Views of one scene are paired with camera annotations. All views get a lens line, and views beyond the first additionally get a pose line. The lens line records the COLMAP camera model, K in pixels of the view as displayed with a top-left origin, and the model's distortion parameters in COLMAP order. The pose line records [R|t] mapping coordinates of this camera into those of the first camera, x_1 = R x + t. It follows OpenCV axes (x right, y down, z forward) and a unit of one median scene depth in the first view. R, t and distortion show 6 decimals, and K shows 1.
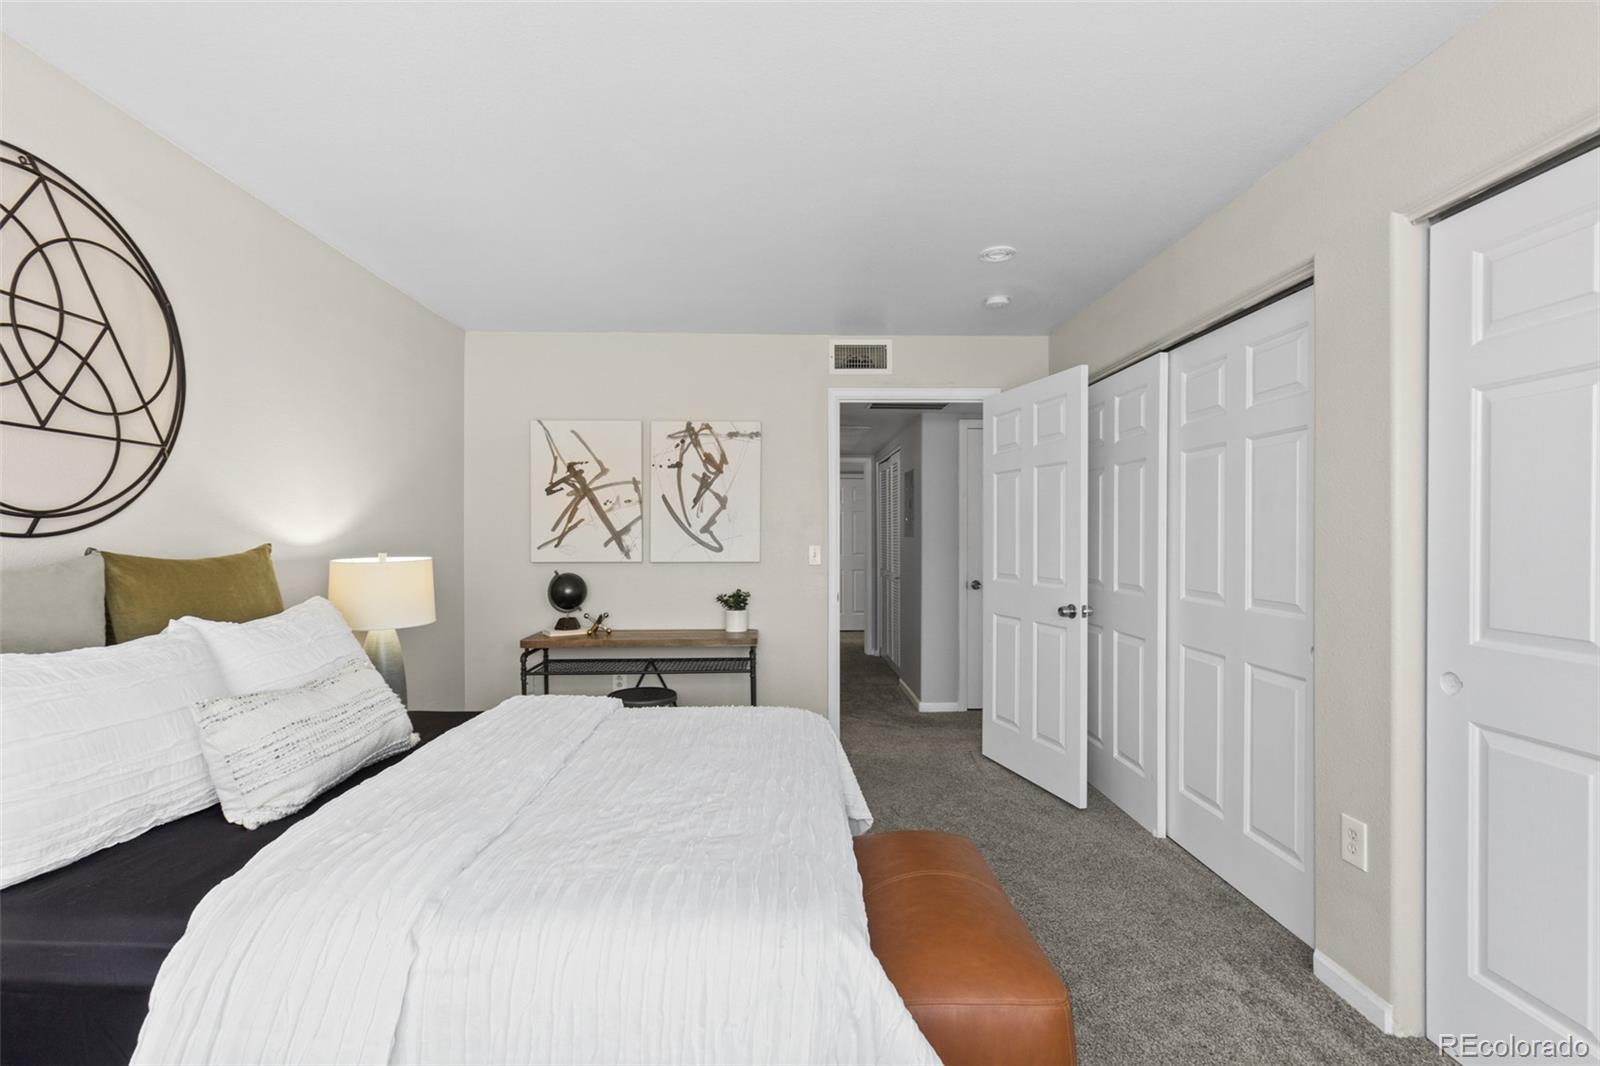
lens RADIAL K [[729.7, 0, 803.7], [0, 729.7, 533.5], [0, 0, 1]] dist [0.010395, -0.001473]
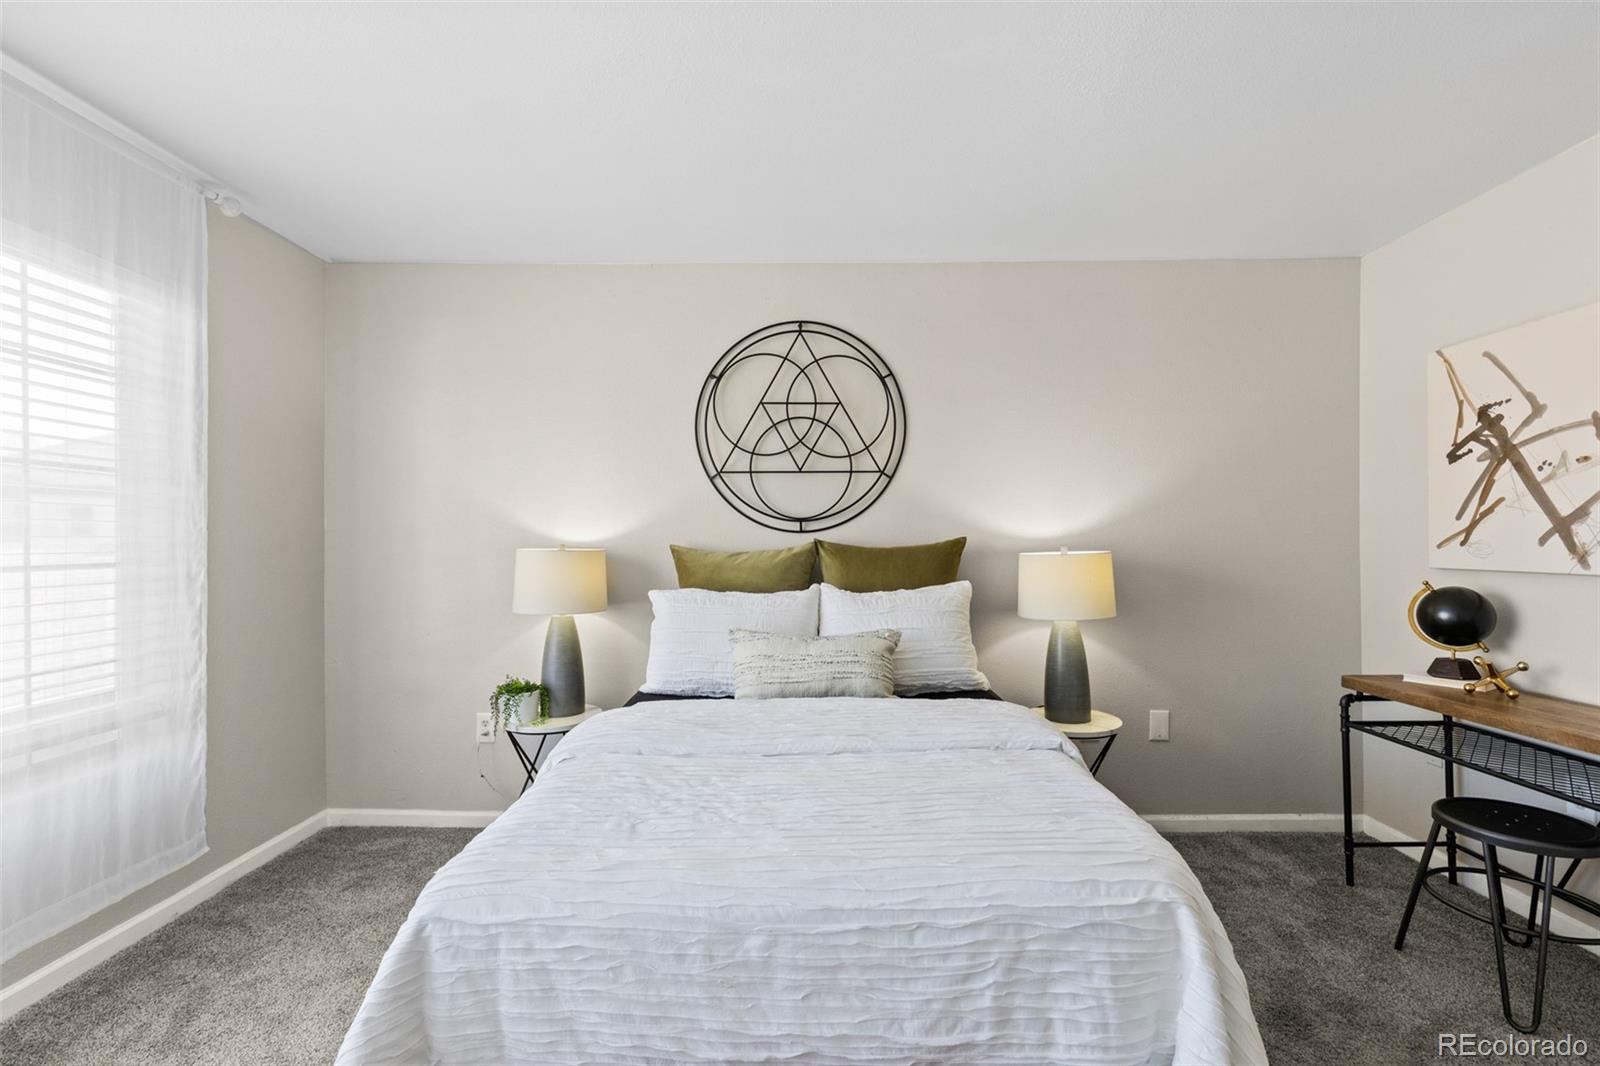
lens RADIAL K [[729.7, 0, 793.7], [0, 729.7, 530.4], [0, 0, 1]] dist [0.010395, -0.001473]
pose [[-0.045398, -0.012602, -0.998889, 0.316208], [0.008003, 0.999884, -0.012979, 0.009558], [0.998937, -0.008583, -0.045292, 0.455543]]
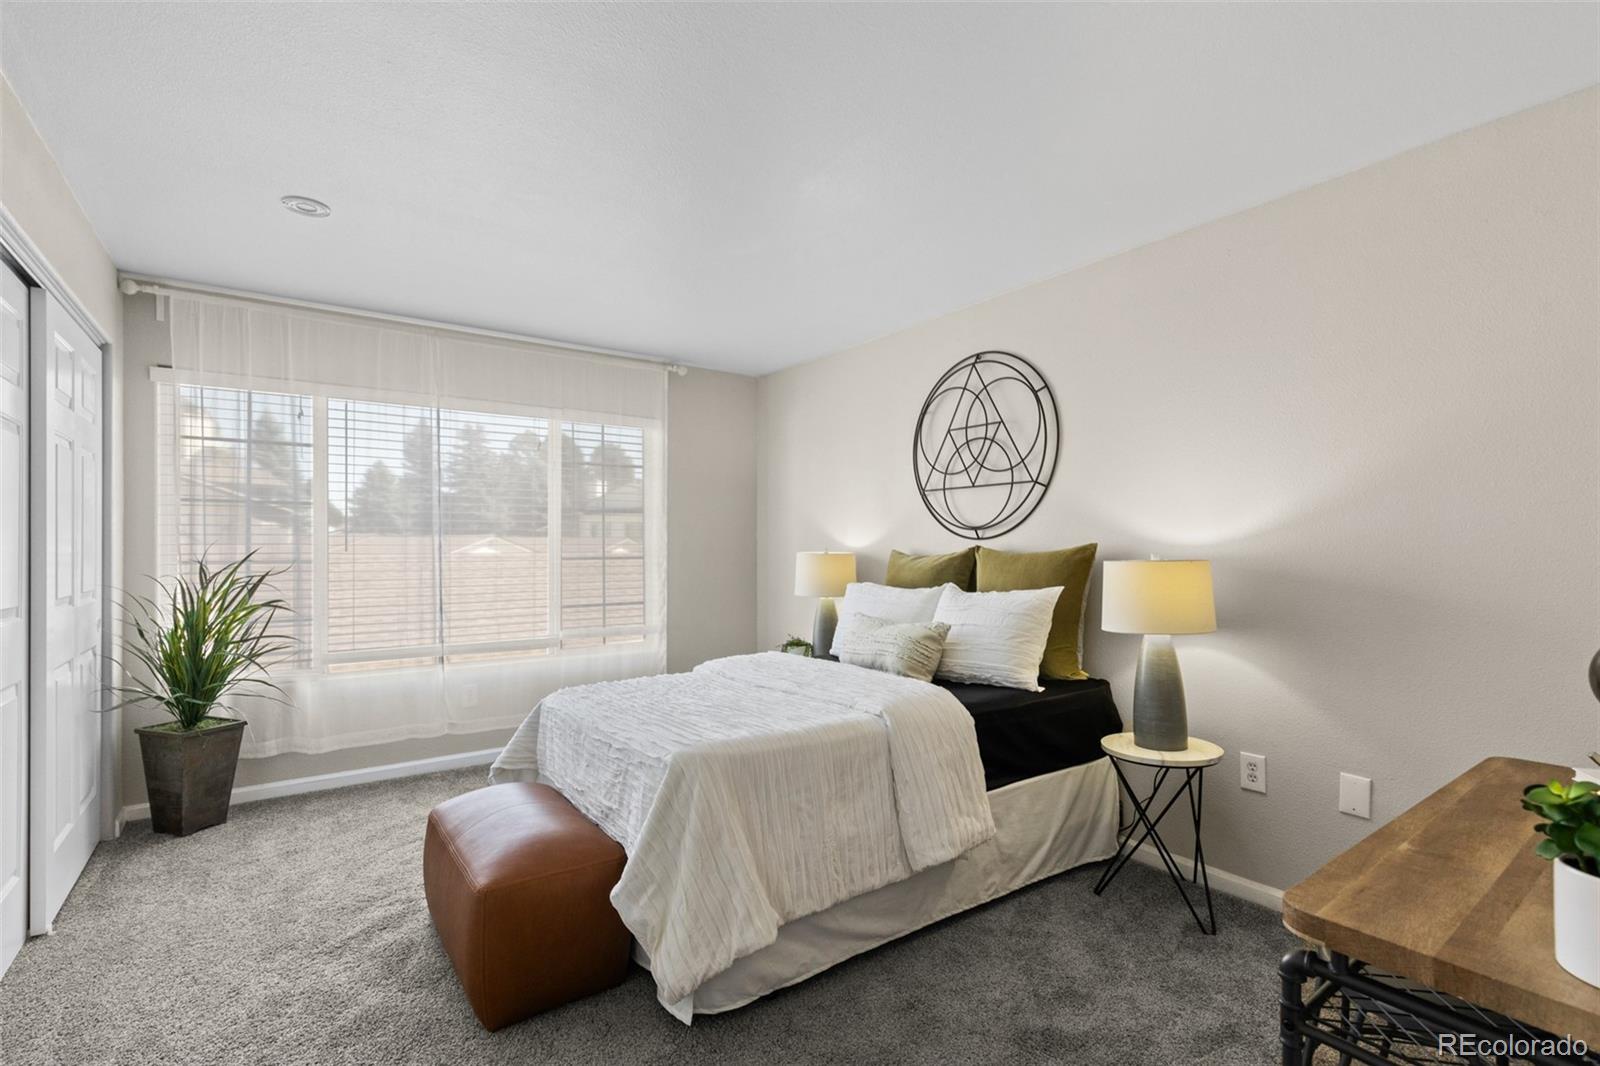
lens RADIAL K [[729.7, 0, 798.5], [0, 729.7, 542.3], [0, 0, 1]] dist [0.010395, -0.001473]
pose [[-0.830675, -0.005168, -0.556734, 0.214266], [0.001832, 0.999926, -0.012016, 0.015212], [0.556755, -0.011001, -0.830604, 1.034748]]
